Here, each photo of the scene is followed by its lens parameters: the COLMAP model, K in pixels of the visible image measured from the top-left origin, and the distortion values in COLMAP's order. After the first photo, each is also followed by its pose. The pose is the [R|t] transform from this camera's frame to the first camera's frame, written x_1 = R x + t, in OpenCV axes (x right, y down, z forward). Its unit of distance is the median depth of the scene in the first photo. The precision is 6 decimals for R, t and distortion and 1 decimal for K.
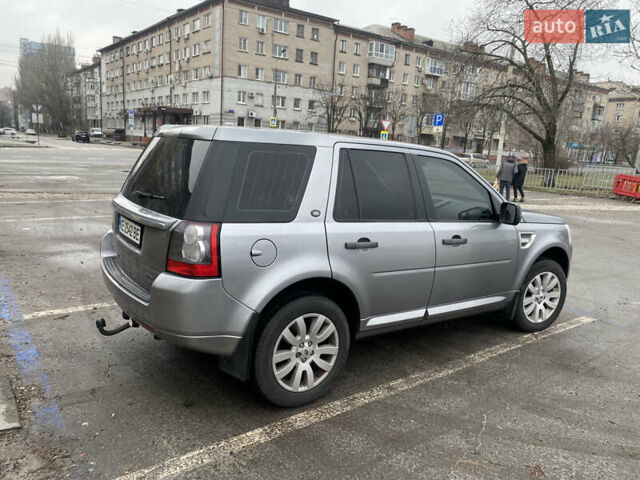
lens RADIAL K [[491.1, 0, 320.0], [0, 491.1, 240.0], [0, 0, 1]] dist [0.019585, -0.005050]
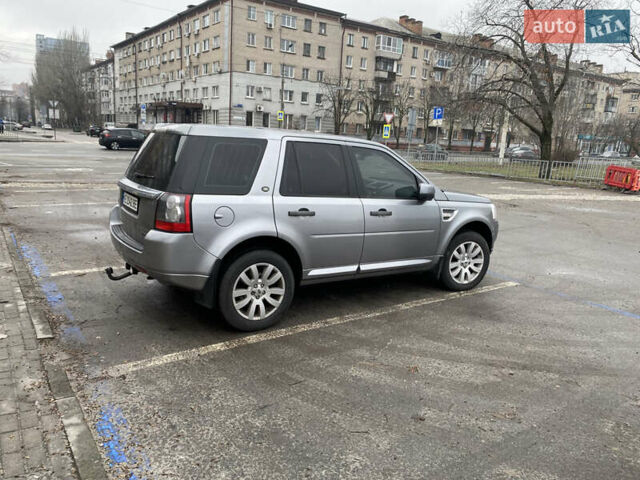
lens RADIAL K [[503.7, 0, 320.0], [0, 503.7, 240.0], [0, 0, 1]] dist [0.047435, -0.062220]
pose [[0.999408, 0.002394, -0.034308, 0.085138], [-0.002127, 0.999967, 0.007818, 0.033650], [0.034326, -0.007741, 0.999381, -0.174840]]
